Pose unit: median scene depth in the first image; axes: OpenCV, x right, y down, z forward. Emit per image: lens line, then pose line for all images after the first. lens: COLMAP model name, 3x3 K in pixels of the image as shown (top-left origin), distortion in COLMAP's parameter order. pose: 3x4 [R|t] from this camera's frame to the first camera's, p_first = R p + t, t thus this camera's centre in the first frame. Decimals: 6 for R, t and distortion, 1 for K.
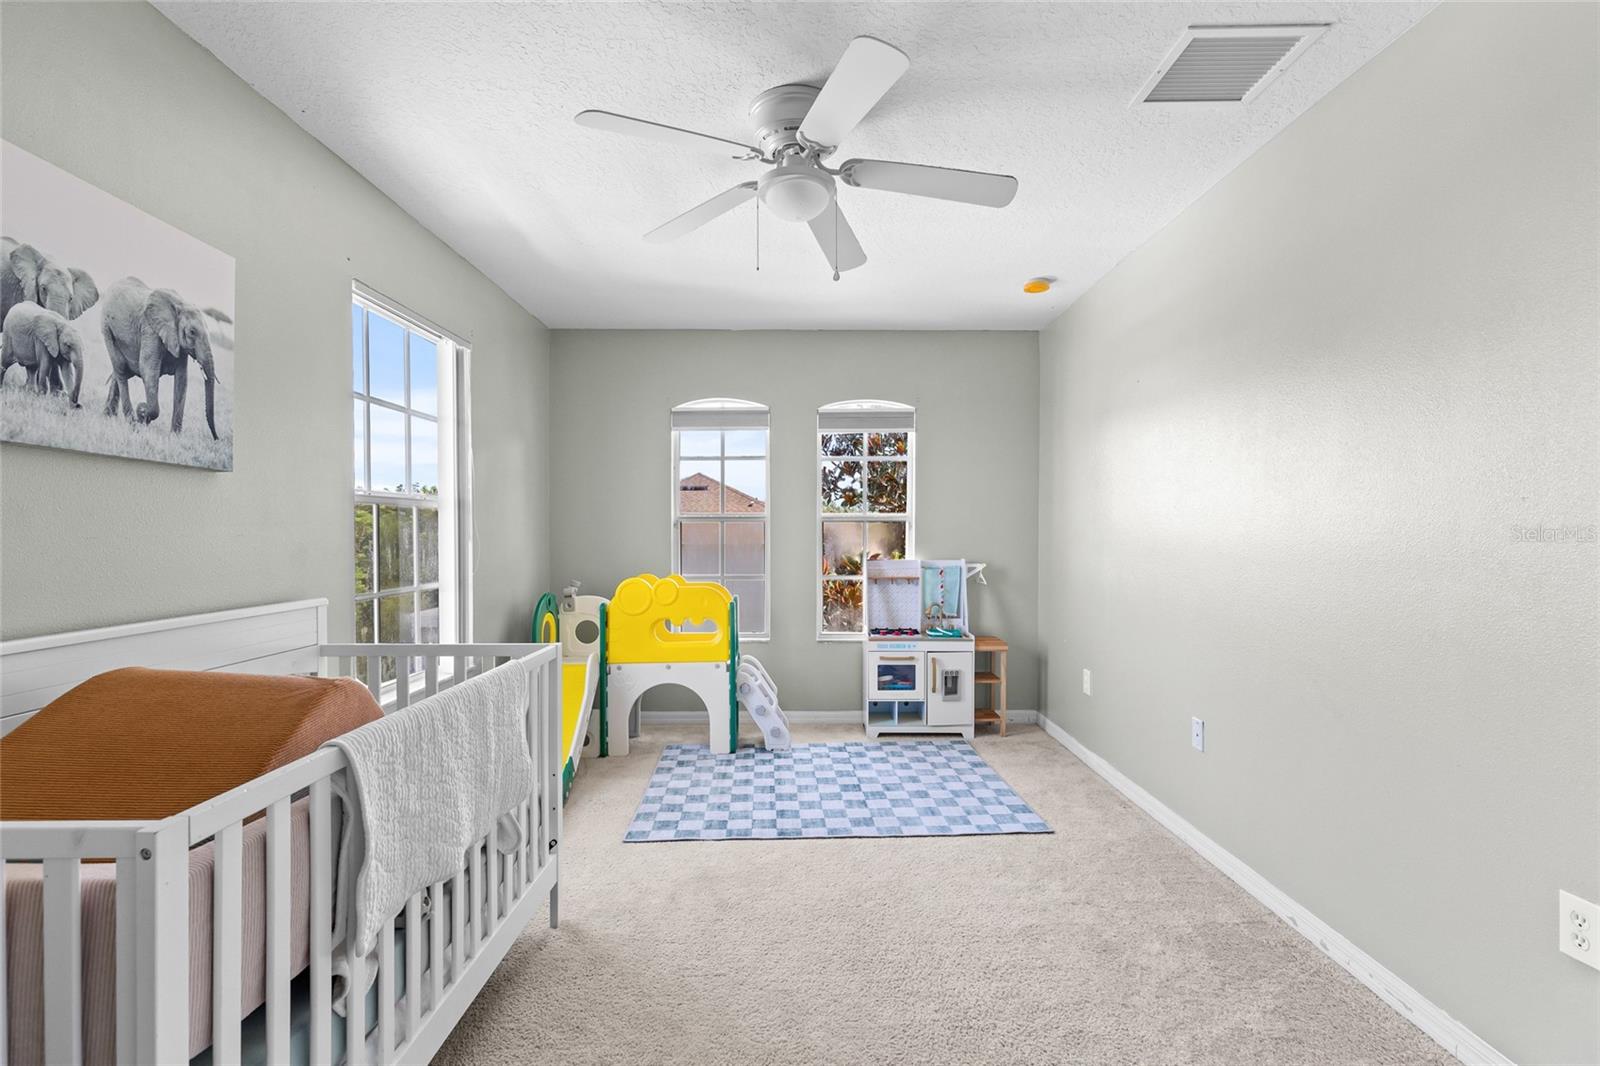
lens RADIAL K [[724.7, 0, 800.0], [0, 724.7, 534.9], [0, 0, 1]] dist [0.010541, -0.003219]
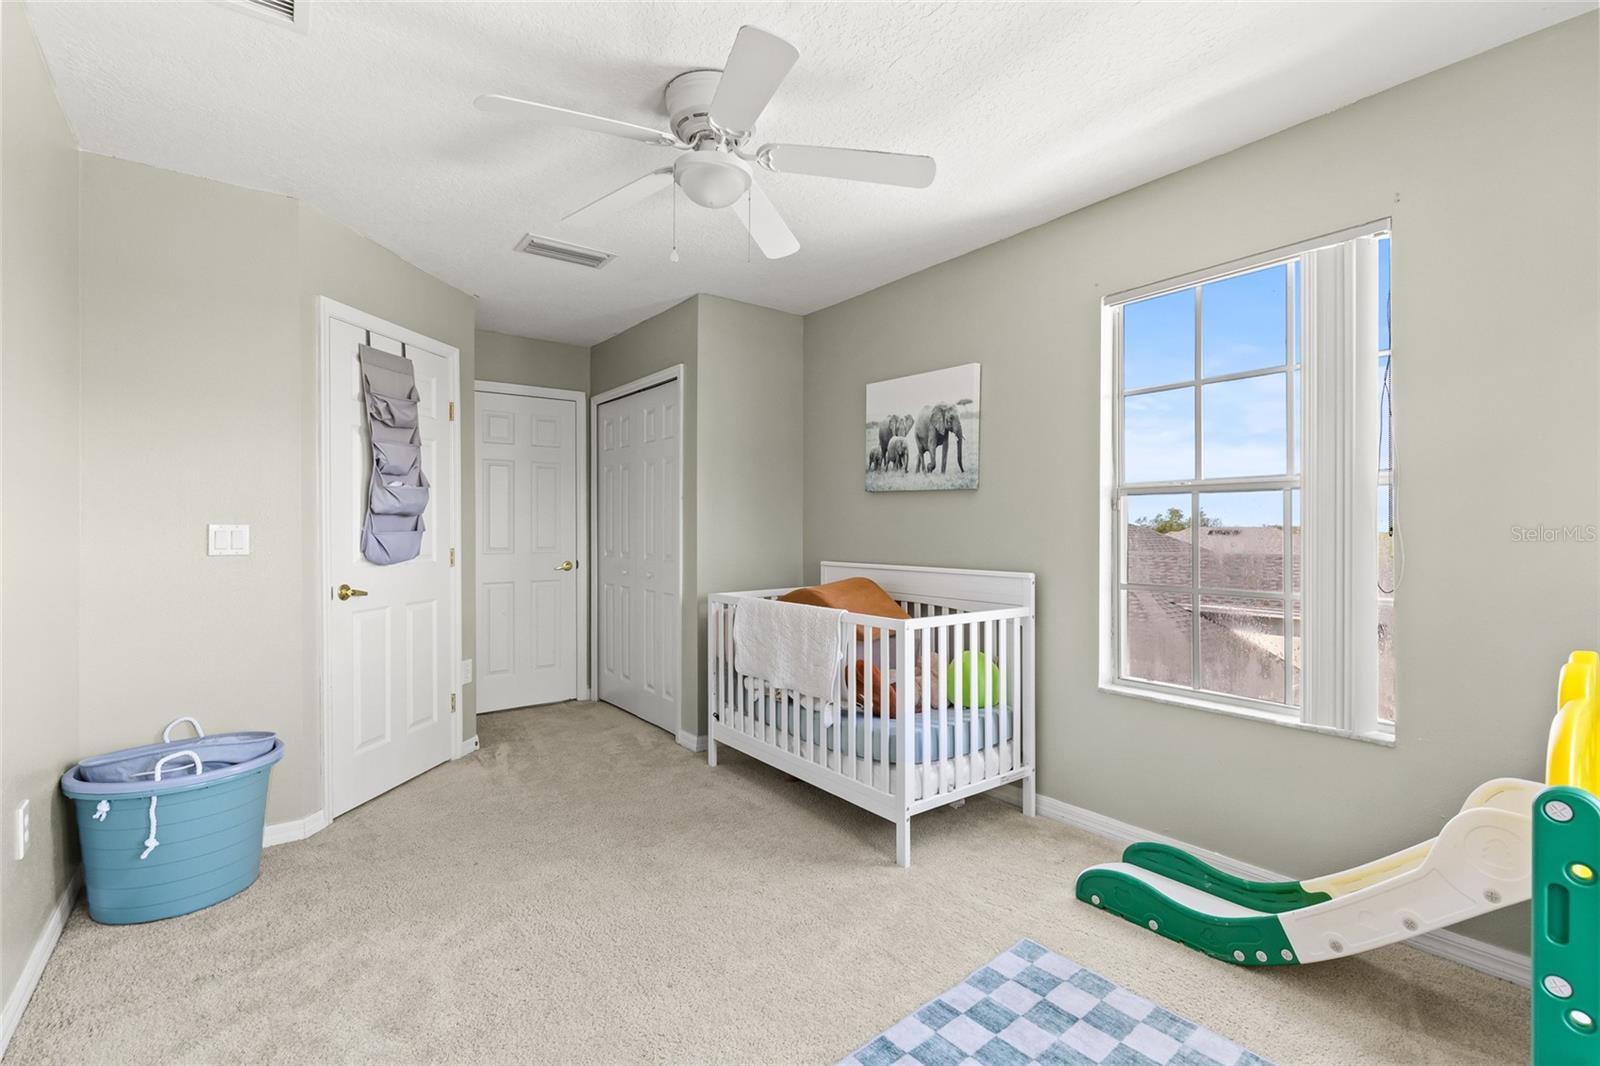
lens RADIAL K [[724.7, 0, 802.9], [0, 724.7, 530.0], [0, 0, 1]] dist [0.010541, -0.003219]
pose [[-0.800530, -0.005676, -0.599266, 0.630419], [-0.009090, 0.999955, 0.002672, 0.010414], [0.599224, 0.007586, -0.800546, 2.395468]]
